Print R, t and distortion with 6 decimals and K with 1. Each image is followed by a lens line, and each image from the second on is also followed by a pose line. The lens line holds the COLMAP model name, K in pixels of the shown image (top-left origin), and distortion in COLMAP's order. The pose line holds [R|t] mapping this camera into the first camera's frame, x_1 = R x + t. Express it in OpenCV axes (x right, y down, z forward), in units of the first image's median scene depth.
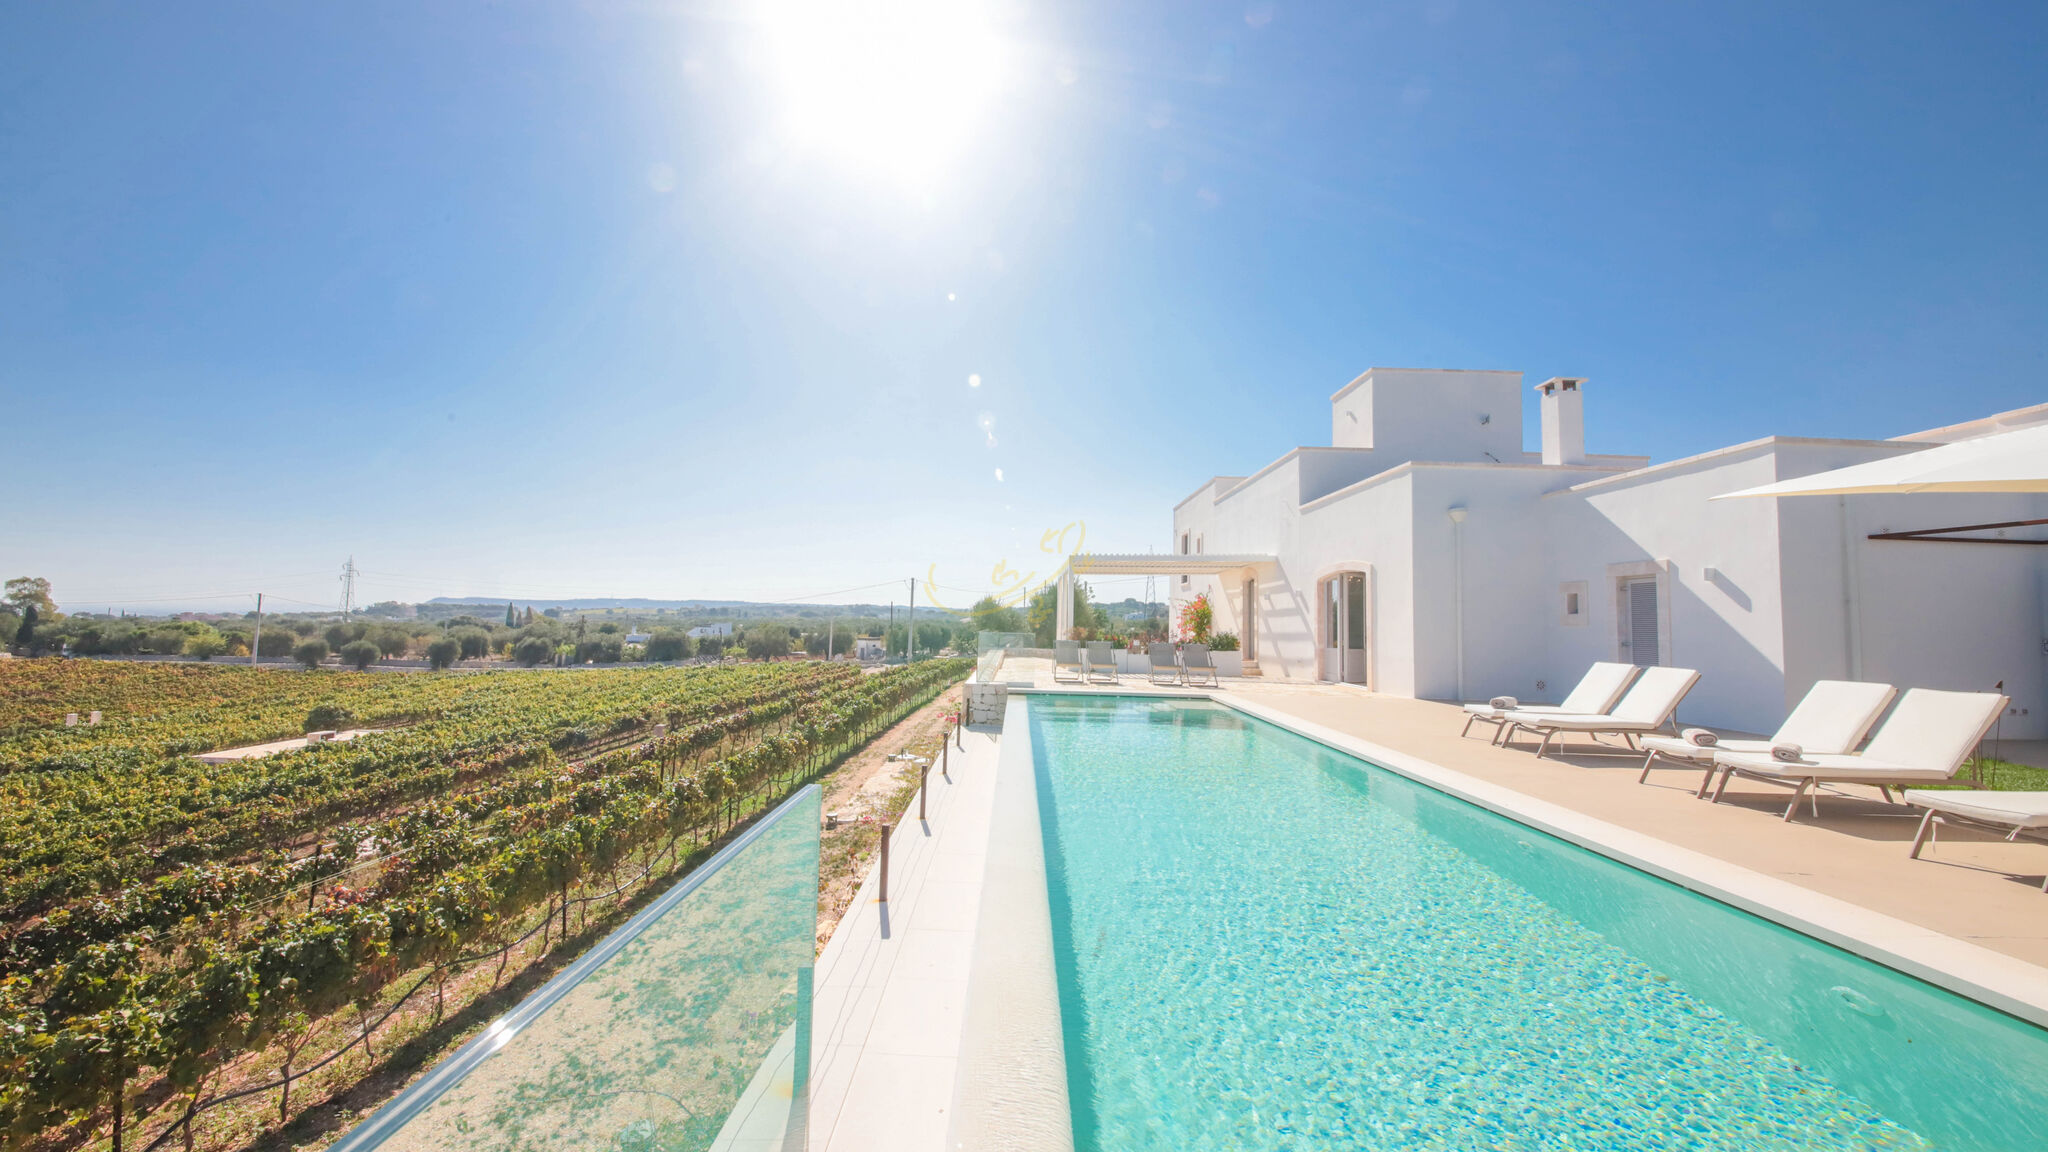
lens RADIAL K [[716.9, 0, 1024.0], [0, 716.9, 576.0], [0, 0, 1]] dist [-0.000791, -0.011708]
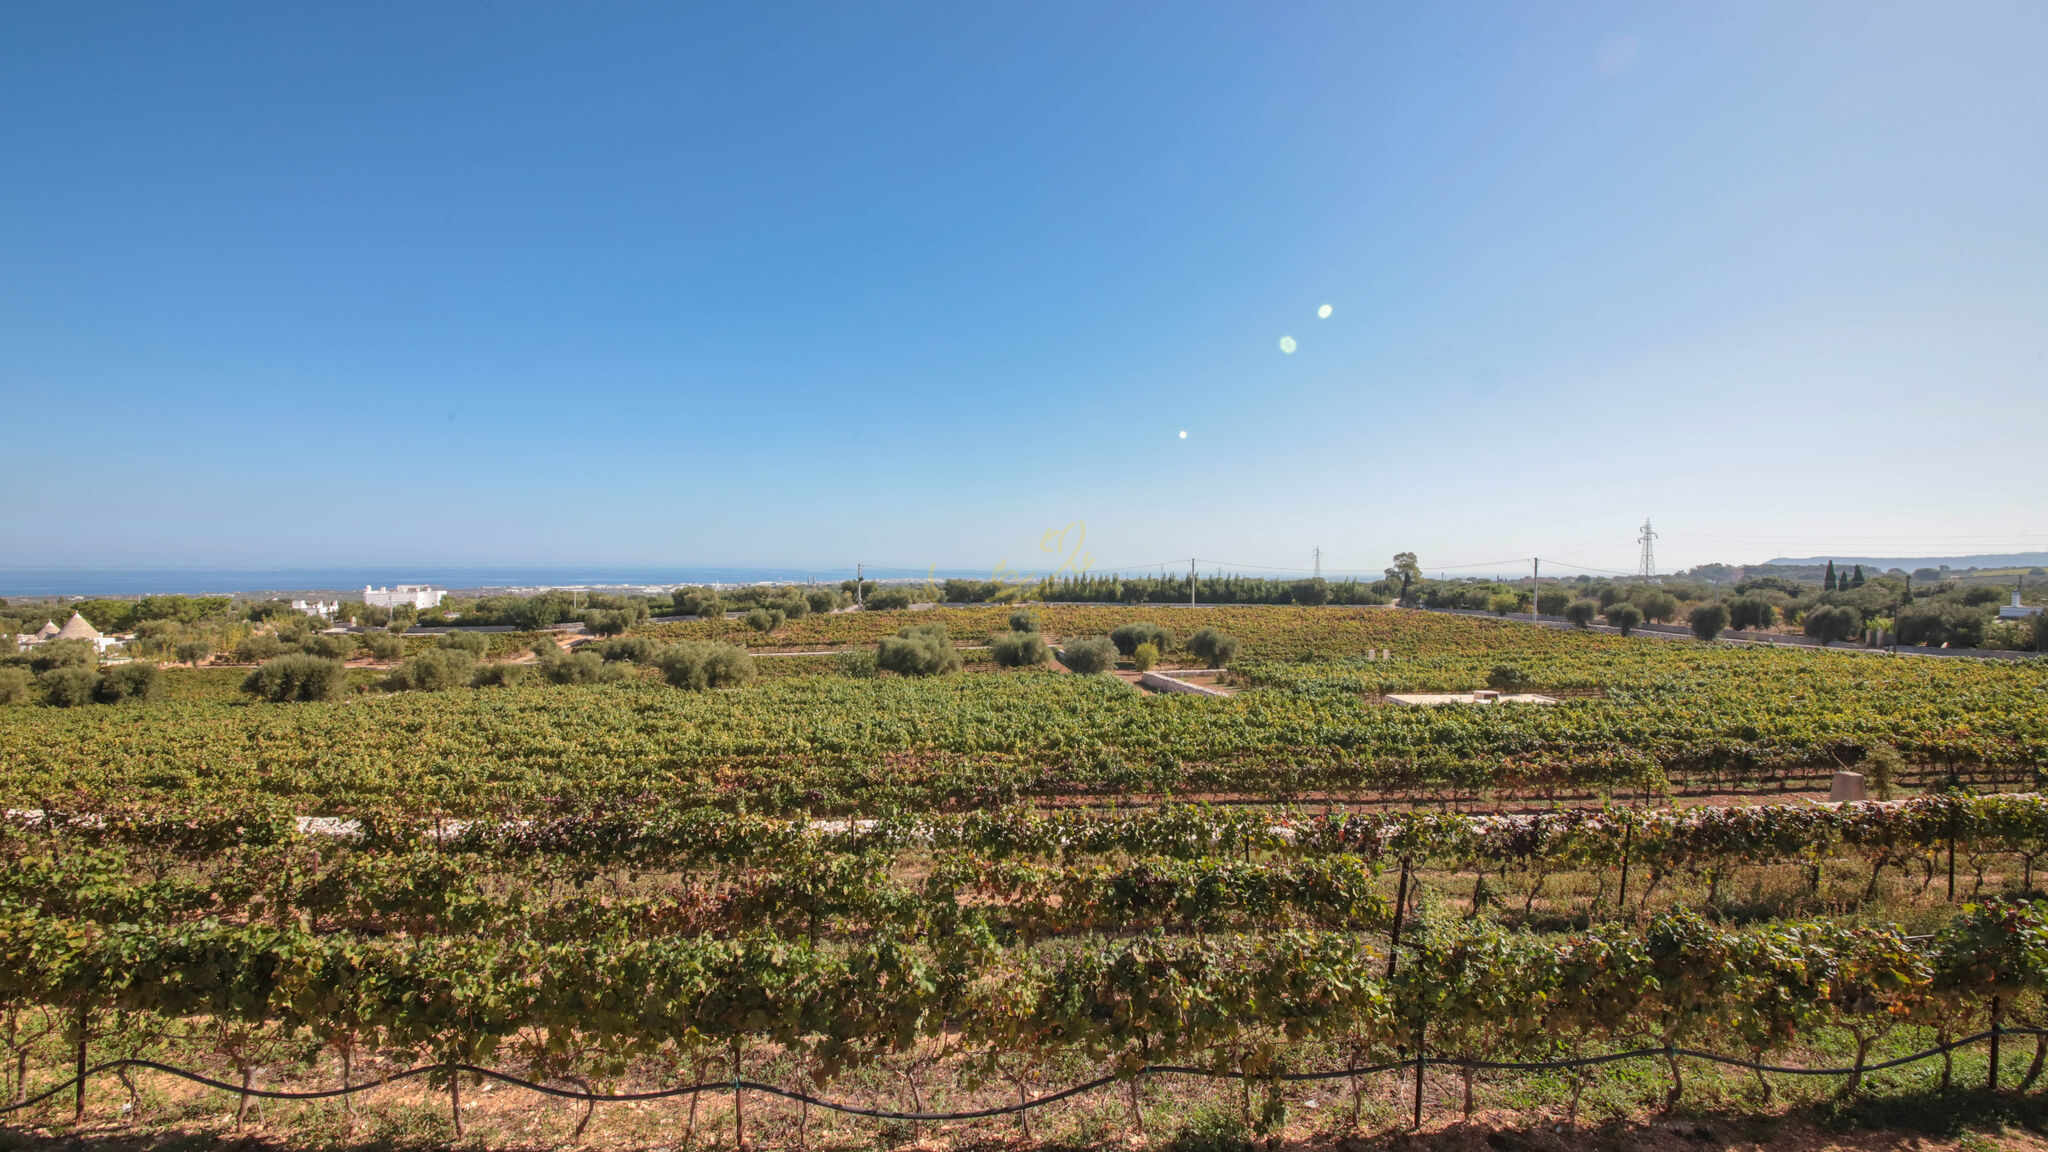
lens RADIAL K [[716.9, 0, 1024.0], [0, 716.9, 576.0], [0, 0, 1]] dist [-0.000791, -0.011708]
pose [[0.066965, -0.003739, -0.997748, -0.007040], [0.055737, 0.998445, -0.000001, 0.007411], [0.996197, -0.055612, 0.067069, 0.107585]]
